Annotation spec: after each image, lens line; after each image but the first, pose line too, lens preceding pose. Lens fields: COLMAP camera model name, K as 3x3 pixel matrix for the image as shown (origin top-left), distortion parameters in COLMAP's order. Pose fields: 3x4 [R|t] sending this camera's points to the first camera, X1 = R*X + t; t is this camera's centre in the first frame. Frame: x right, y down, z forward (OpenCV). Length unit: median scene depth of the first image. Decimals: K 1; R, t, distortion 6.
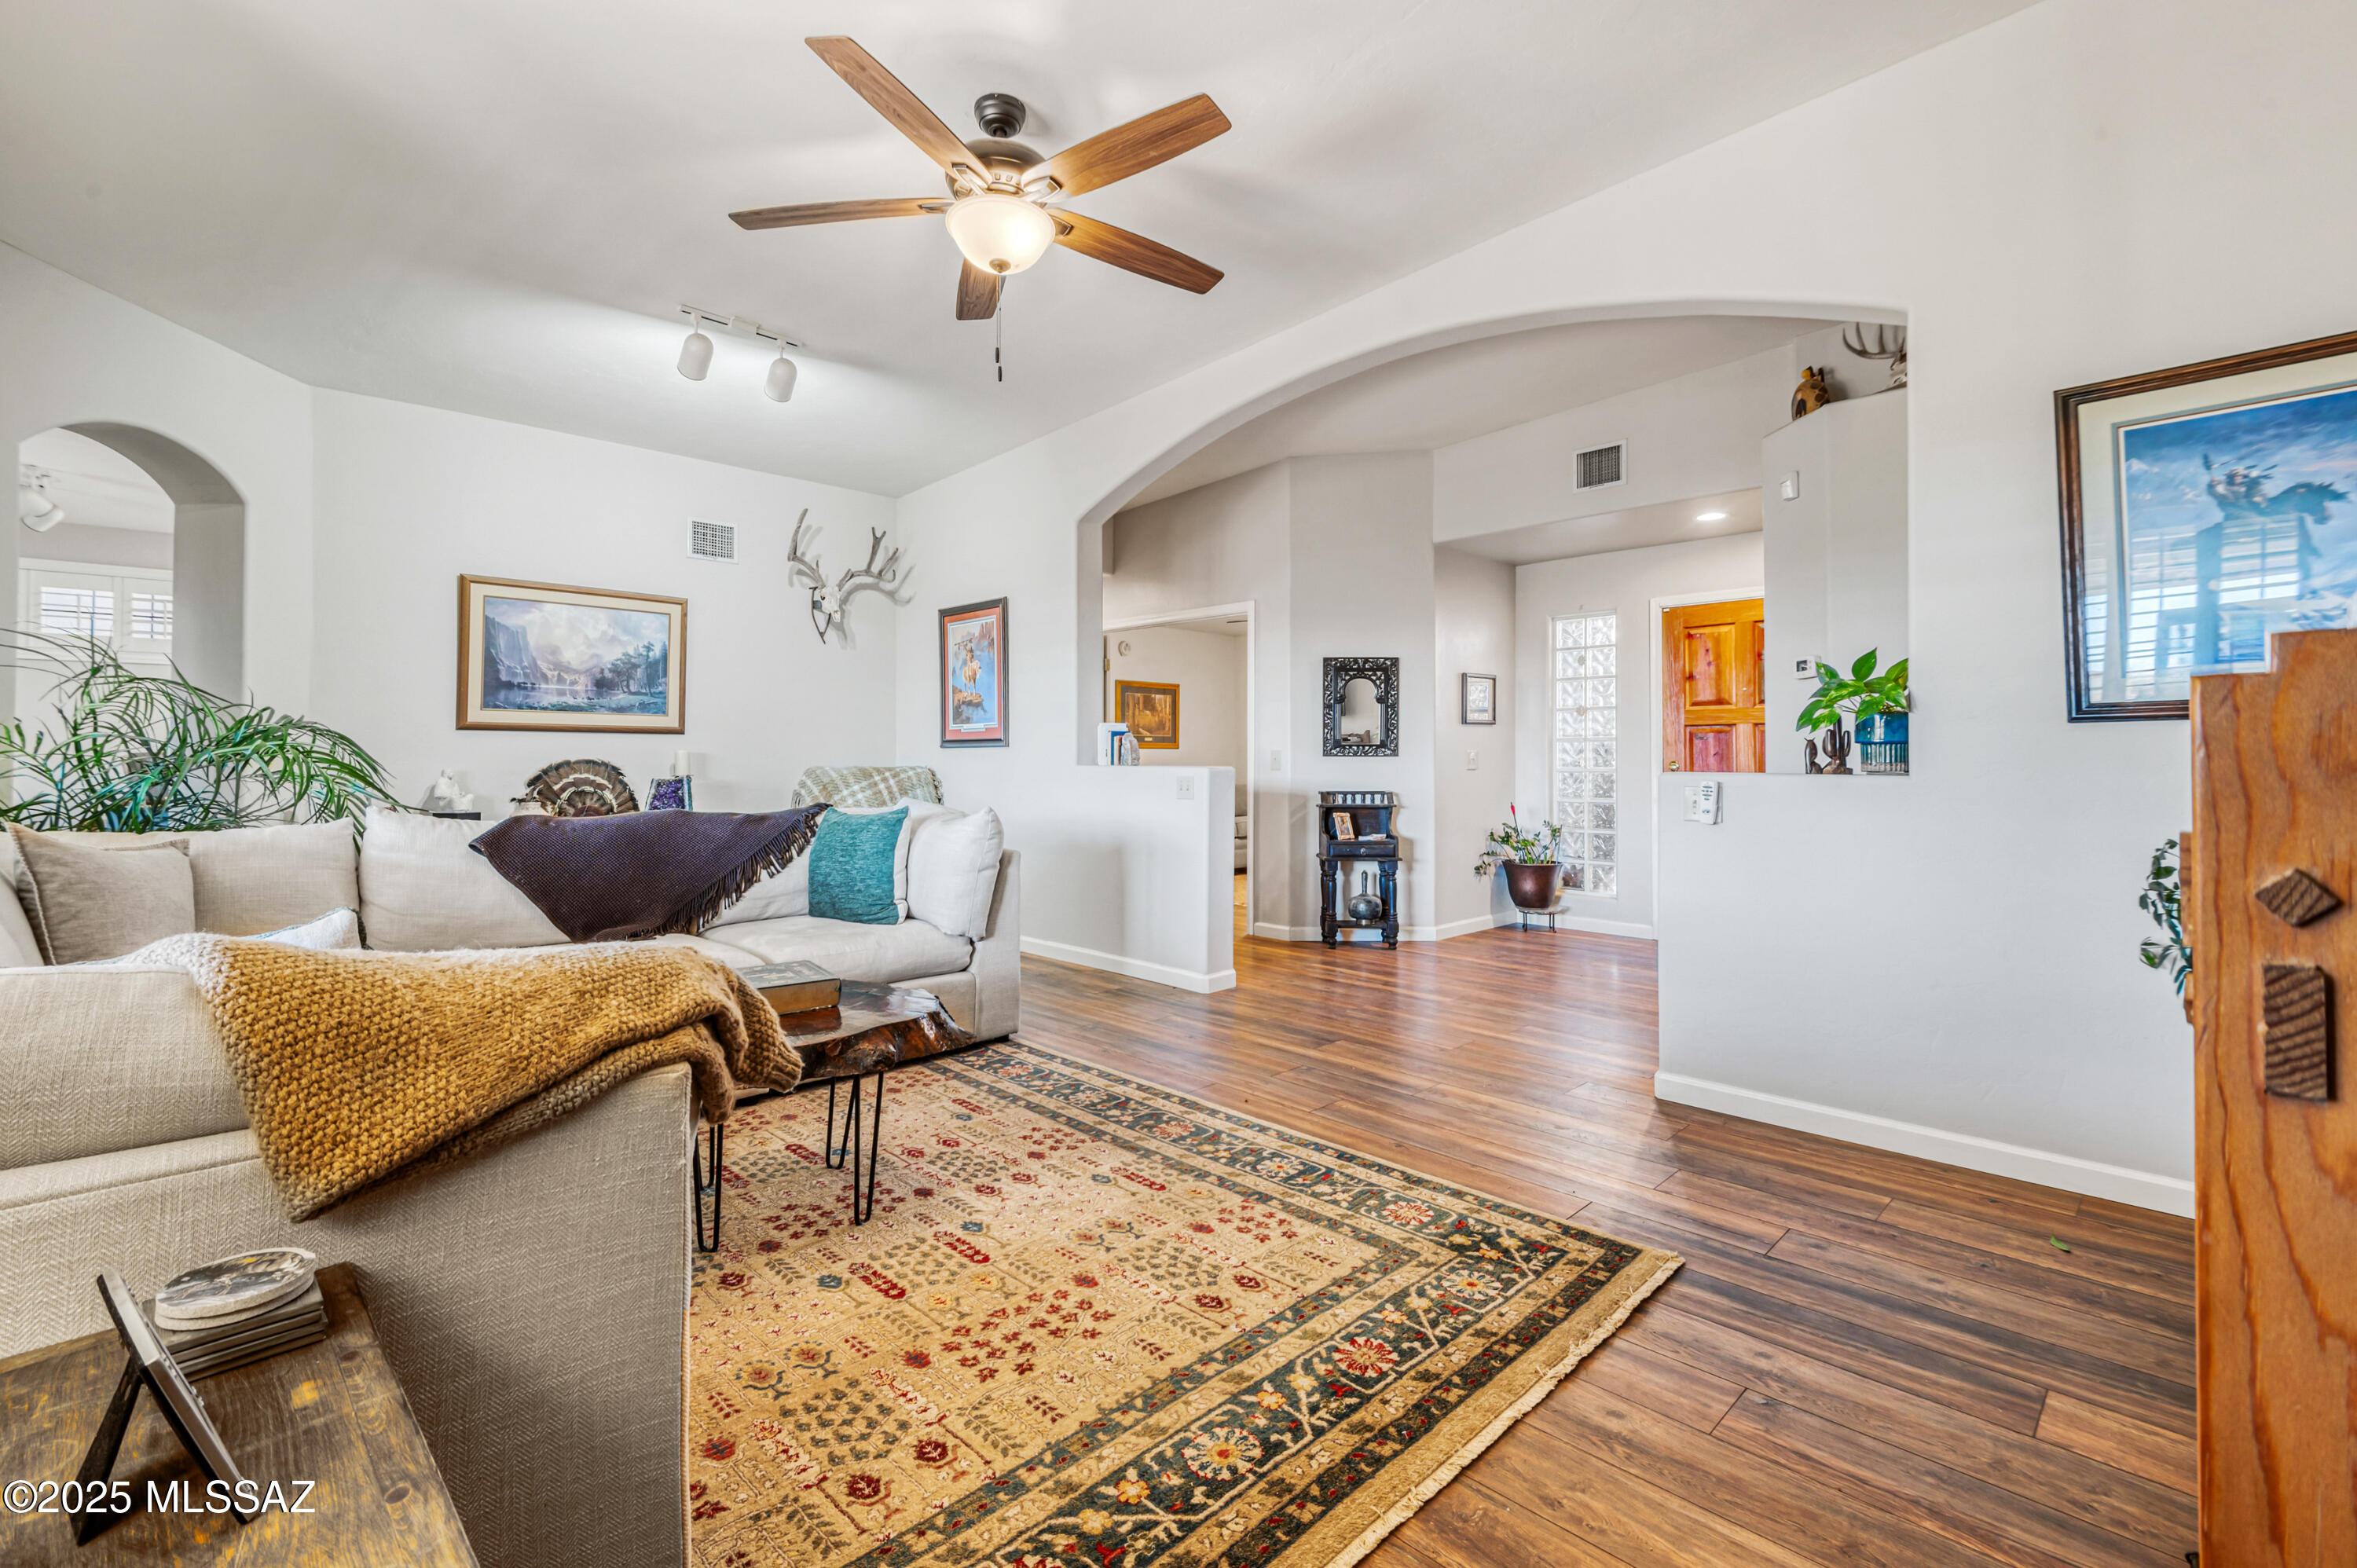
lens RADIAL K [[1035.5, 0, 1162.8], [0, 1035.5, 751.1], [0, 0, 1]] dist [0.027588, -0.000235]
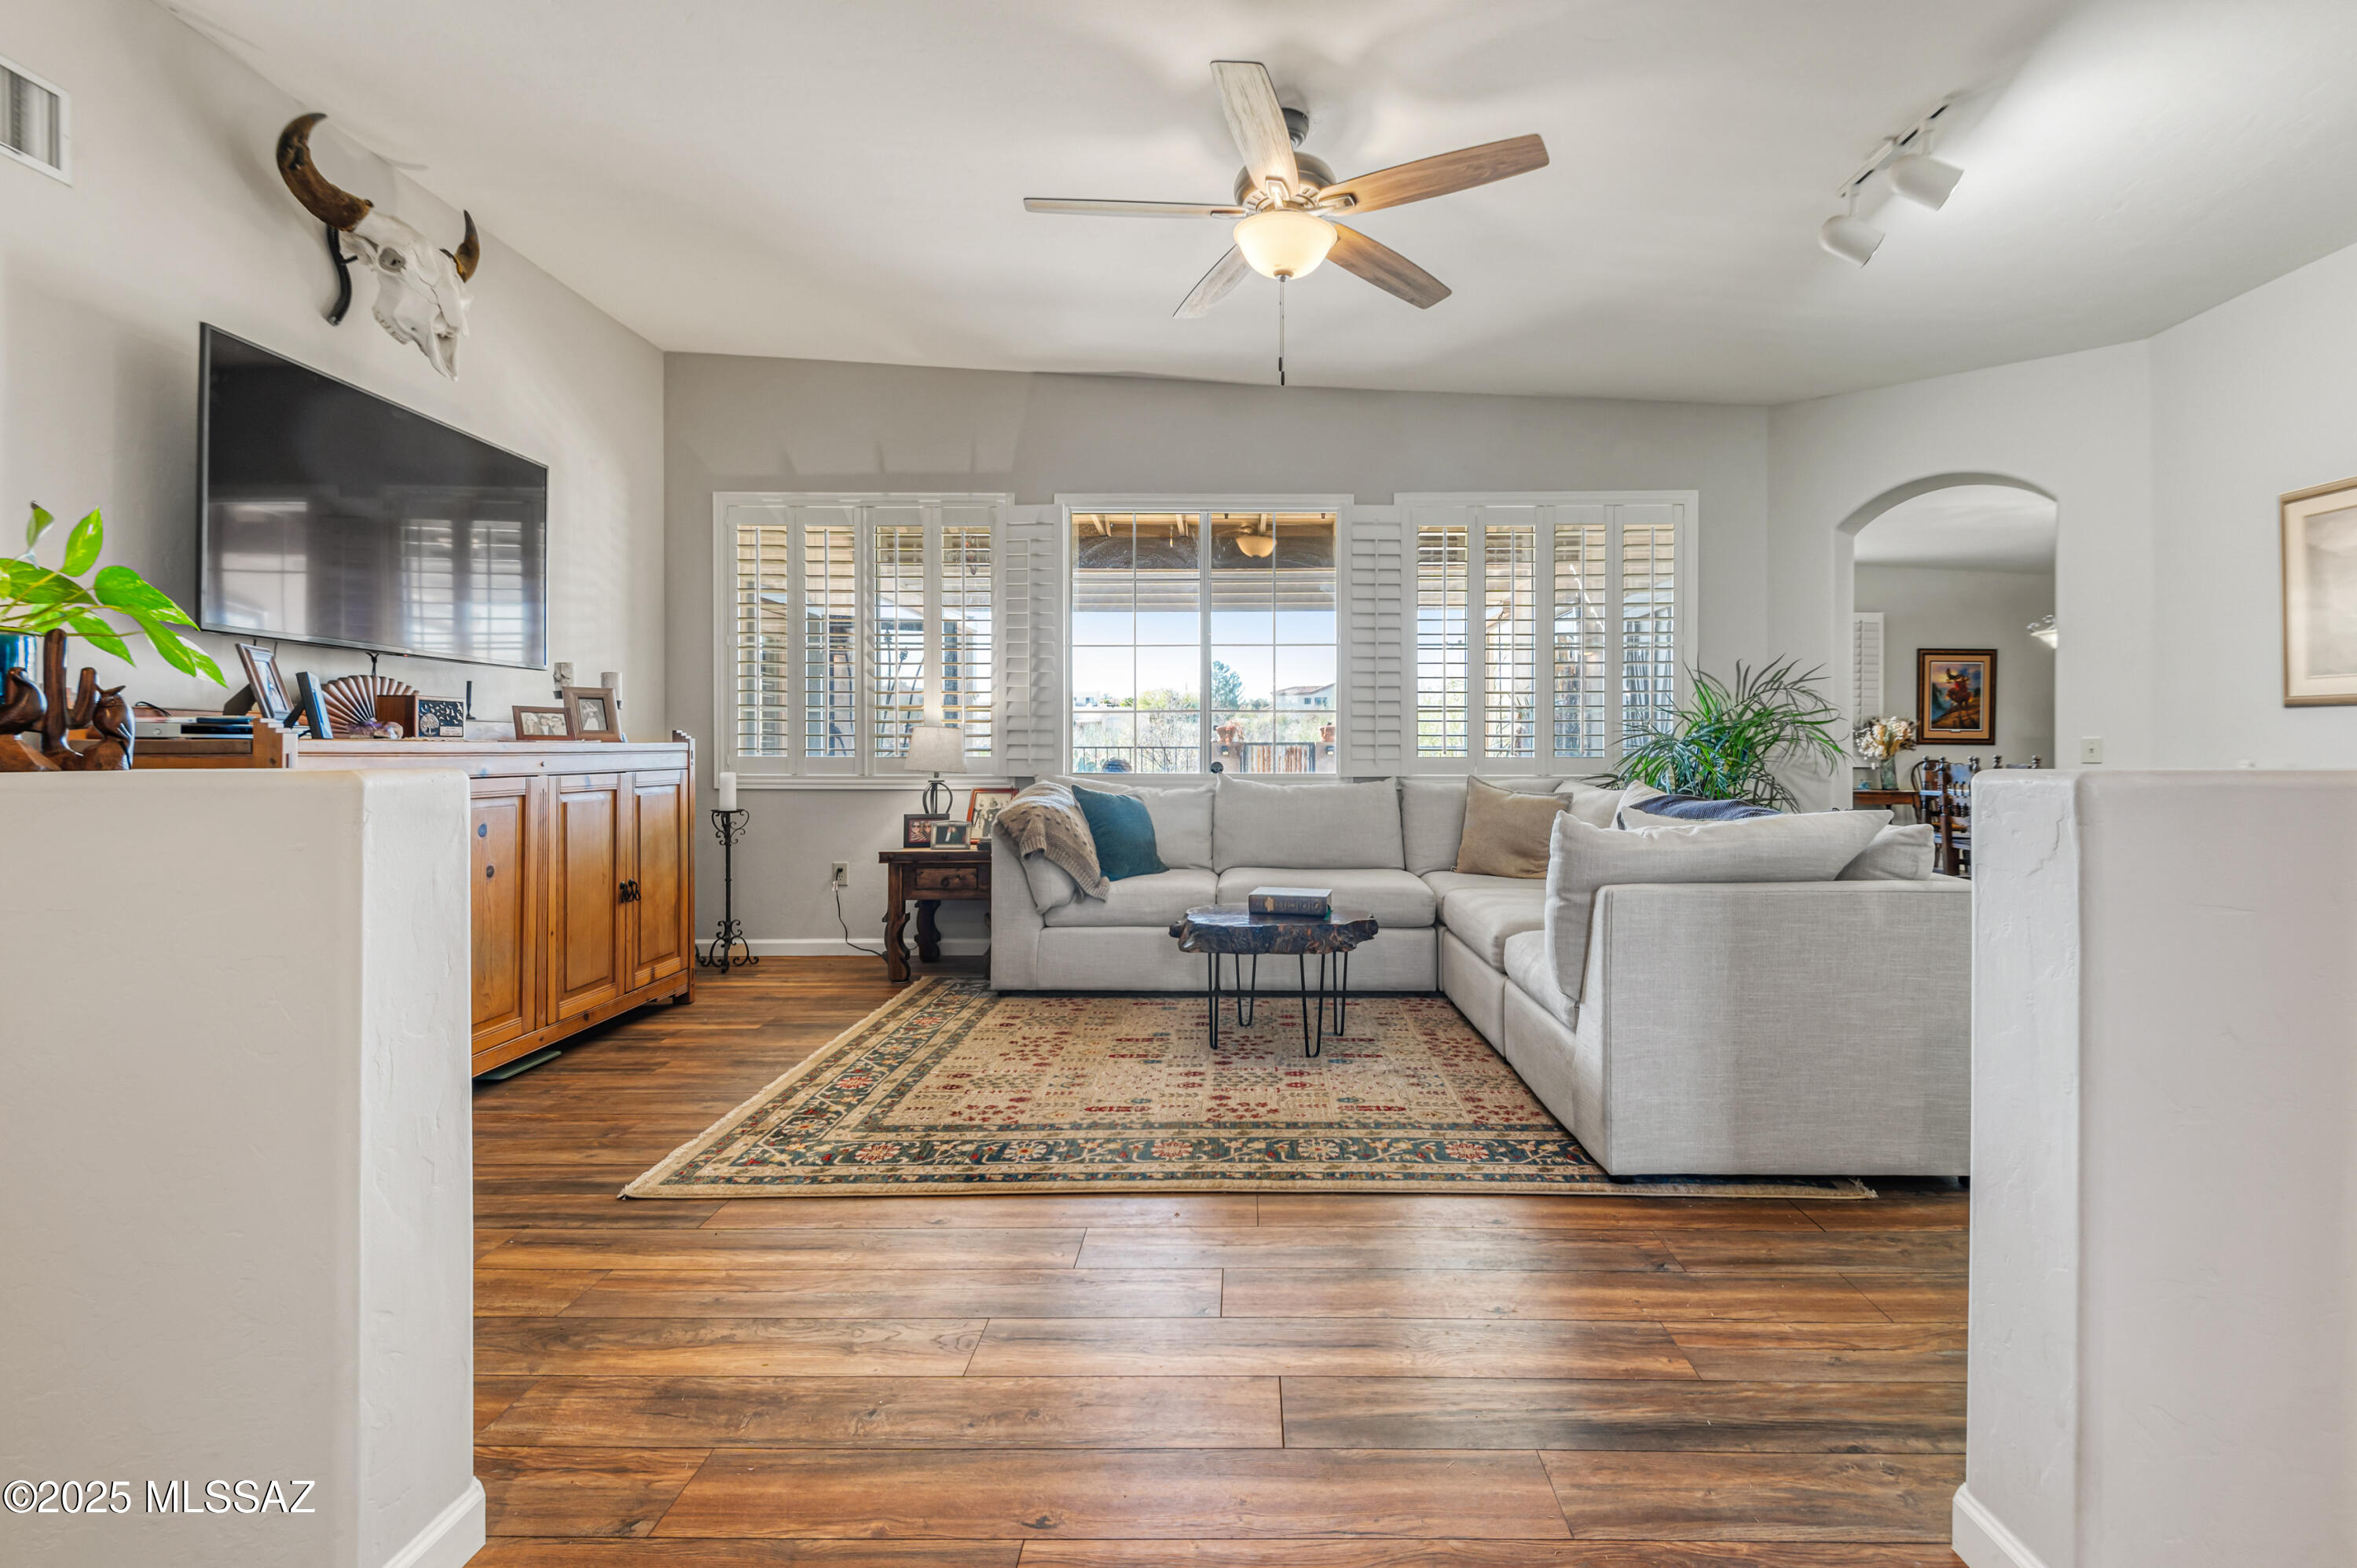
lens RADIAL K [[1045.8, 0, 1234.5], [0, 1045.8, 749.7], [0, 0, 1]] dist [0.022862, -0.000381]
pose [[-0.700373, 0.002295, -0.713773, 0.551089], [0.001891, 0.999997, 0.001359, 0.010694], [0.713775, -0.000398, -0.700375, 1.476631]]
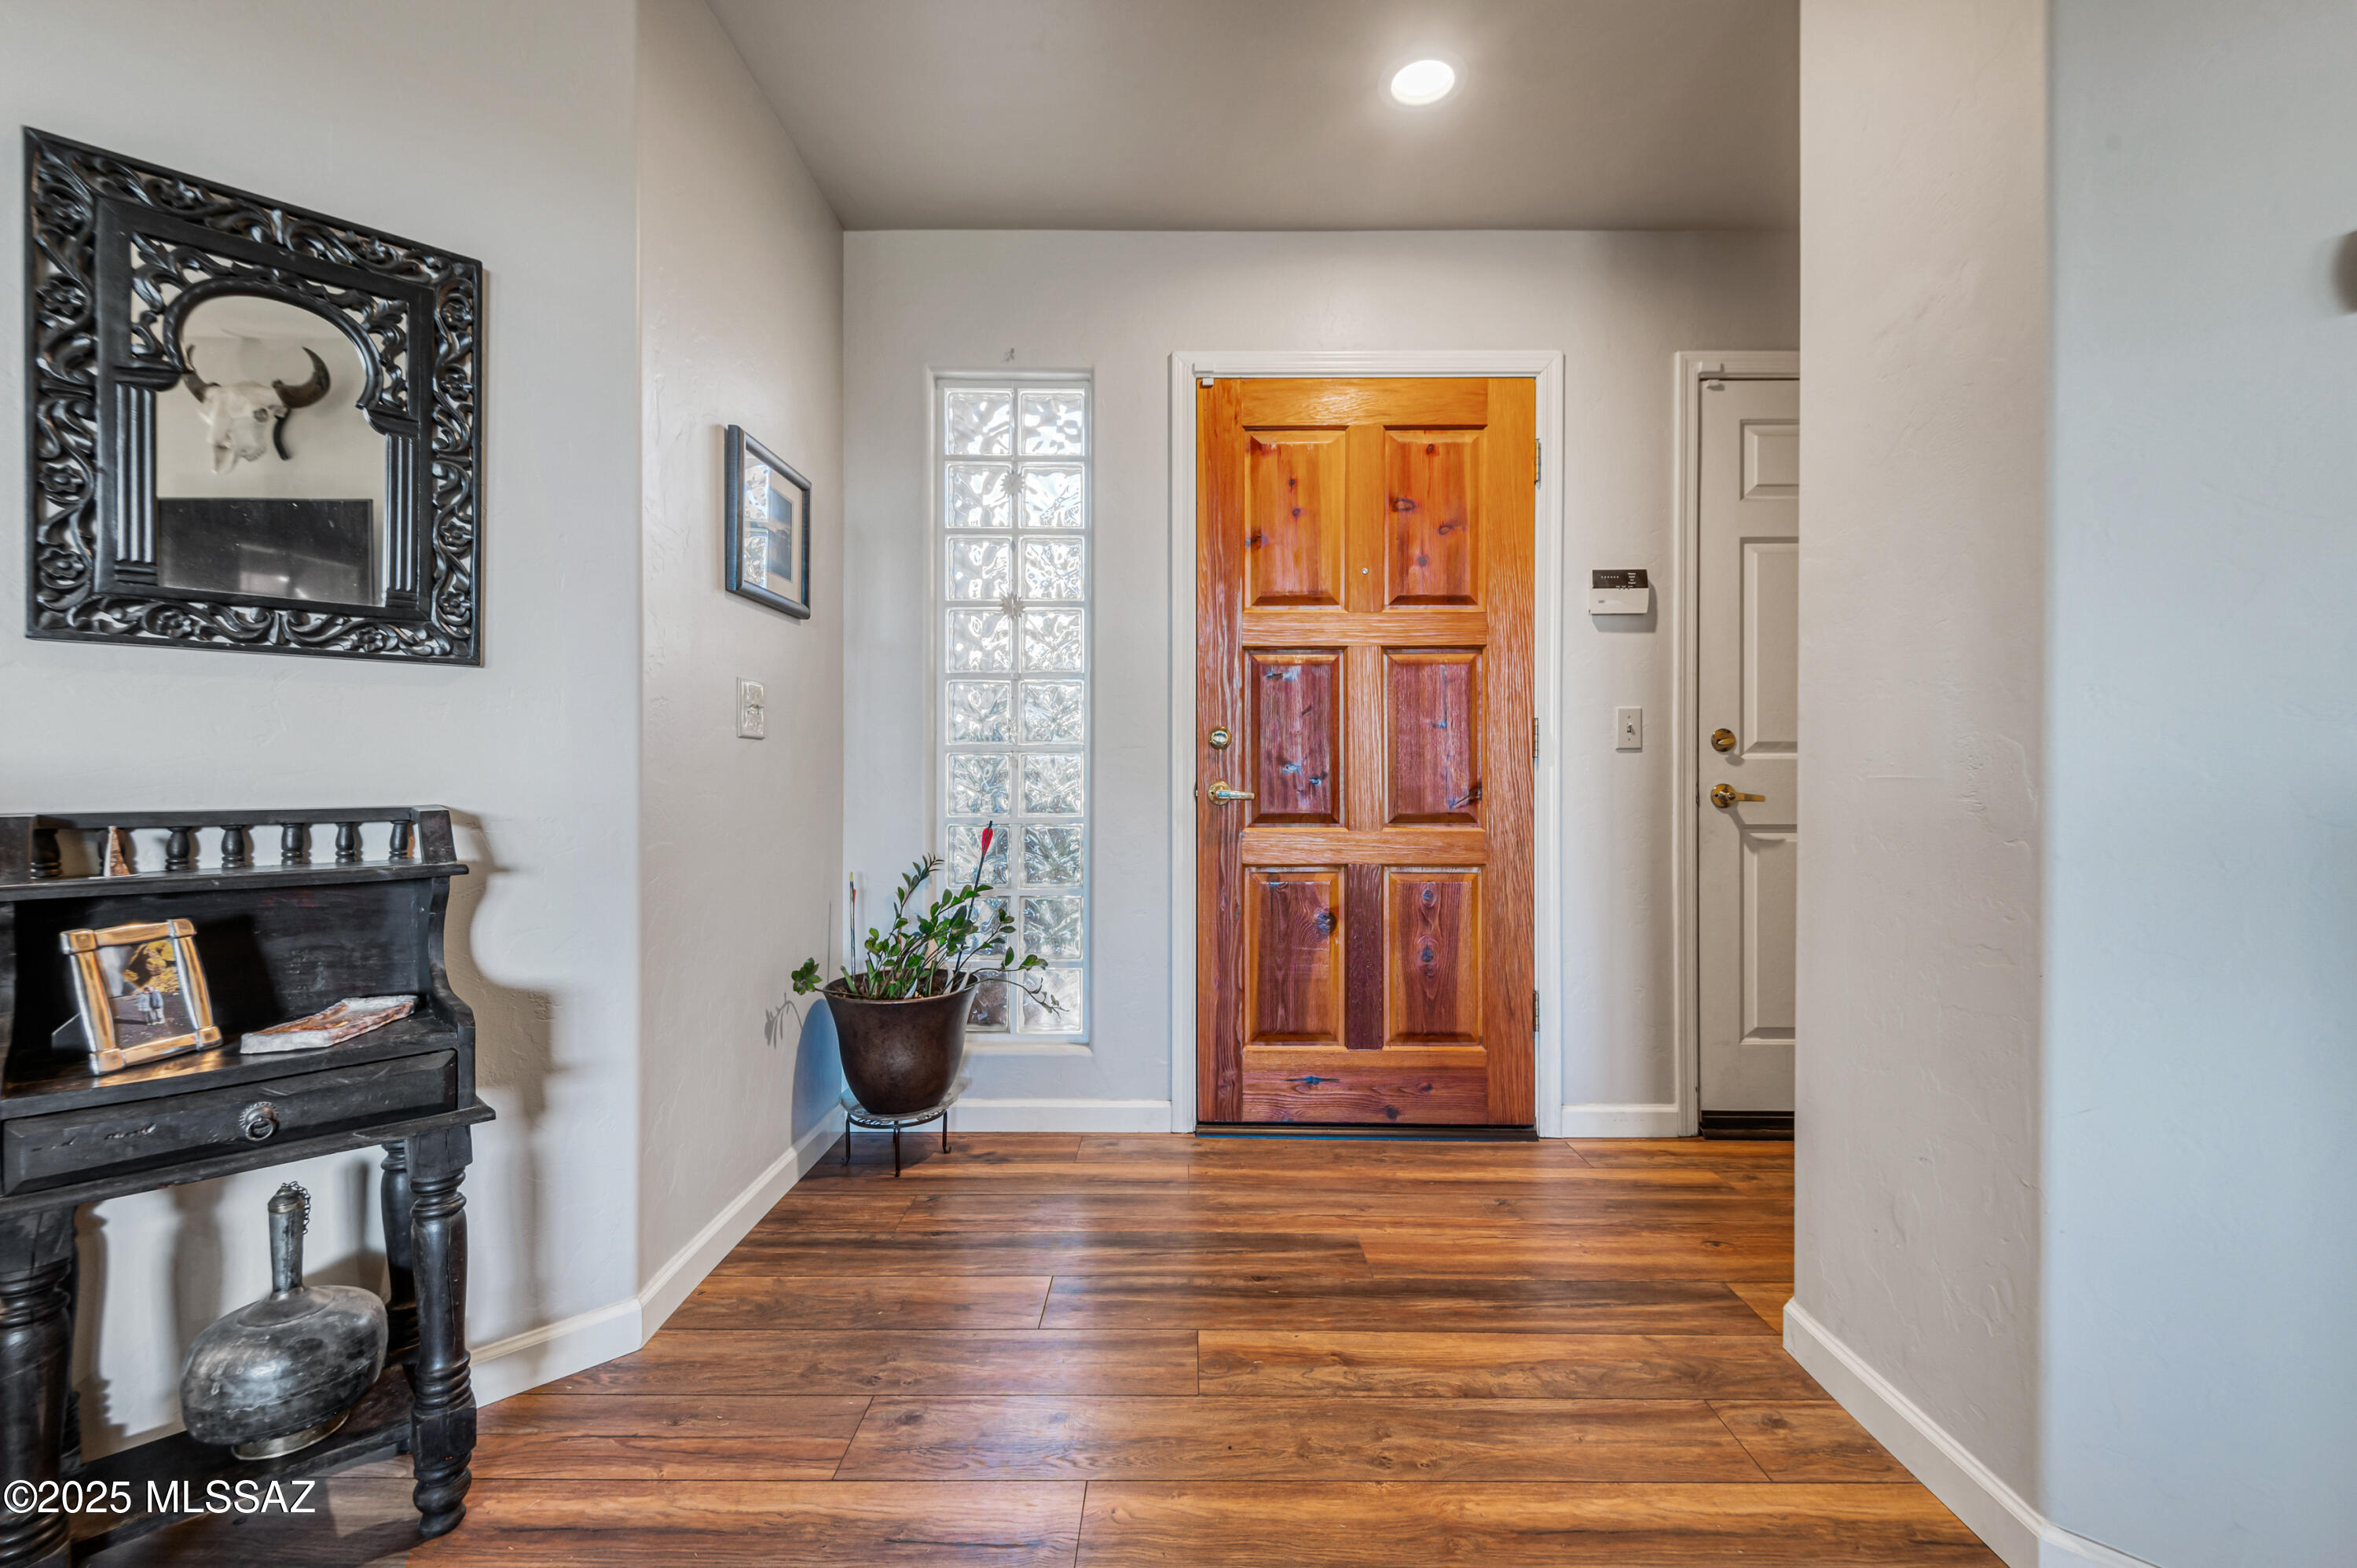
lens RADIAL K [[1011.3, 0, 1181.3], [0, 1011.3, 782.5], [0, 0, 1]] dist [0.001044, -0.000116]
pose [[0.693987, -0.000323, 0.719987, 0.300973], [-0.005670, 0.999966, 0.005914, 0.053628], [-0.719965, -0.008187, 0.693962, 1.267081]]
